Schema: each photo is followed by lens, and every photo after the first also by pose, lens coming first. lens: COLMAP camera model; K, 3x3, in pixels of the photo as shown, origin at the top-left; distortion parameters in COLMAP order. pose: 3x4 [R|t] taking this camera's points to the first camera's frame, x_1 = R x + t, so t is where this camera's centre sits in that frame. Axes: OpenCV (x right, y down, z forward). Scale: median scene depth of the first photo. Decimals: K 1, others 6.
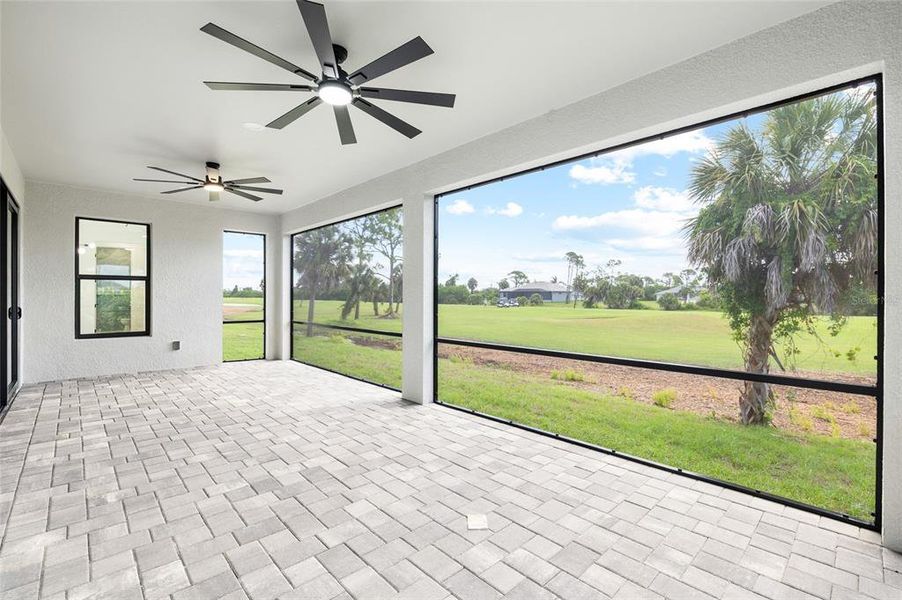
lens RADIAL K [[412.9, 0, 444.3], [0, 412.9, 298.7], [0, 0, 1]] dist [-0.004495, -0.001469]
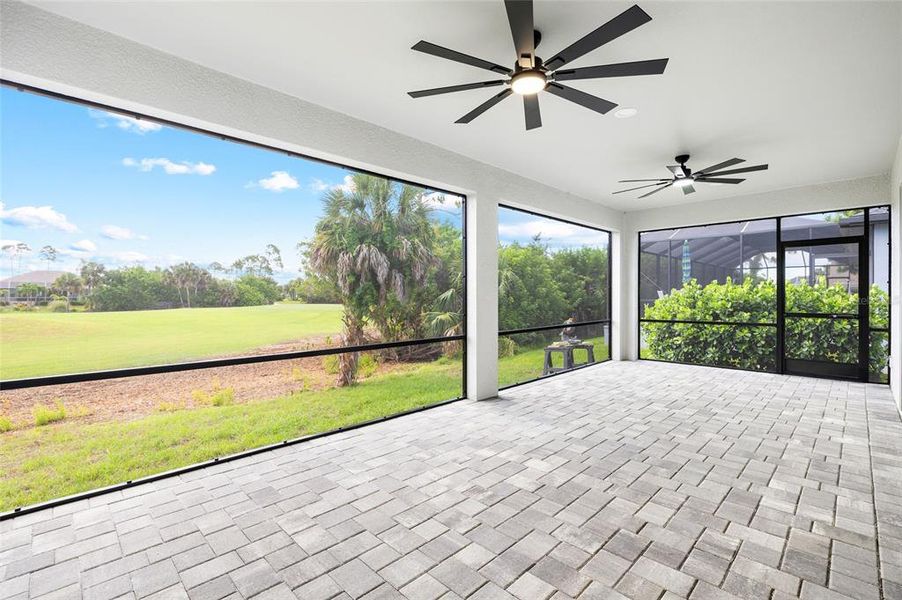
lens RADIAL K [[391.4, 0, 445.5], [0, 391.4, 297.0], [0, 0, 1]] dist [-0.009202, 0.001390]
pose [[-0.020307, -0.013227, 0.999706, -1.521081], [0.000803, 0.999912, 0.013246, -0.029404], [-0.999793, 0.001072, -0.020294, 1.604301]]
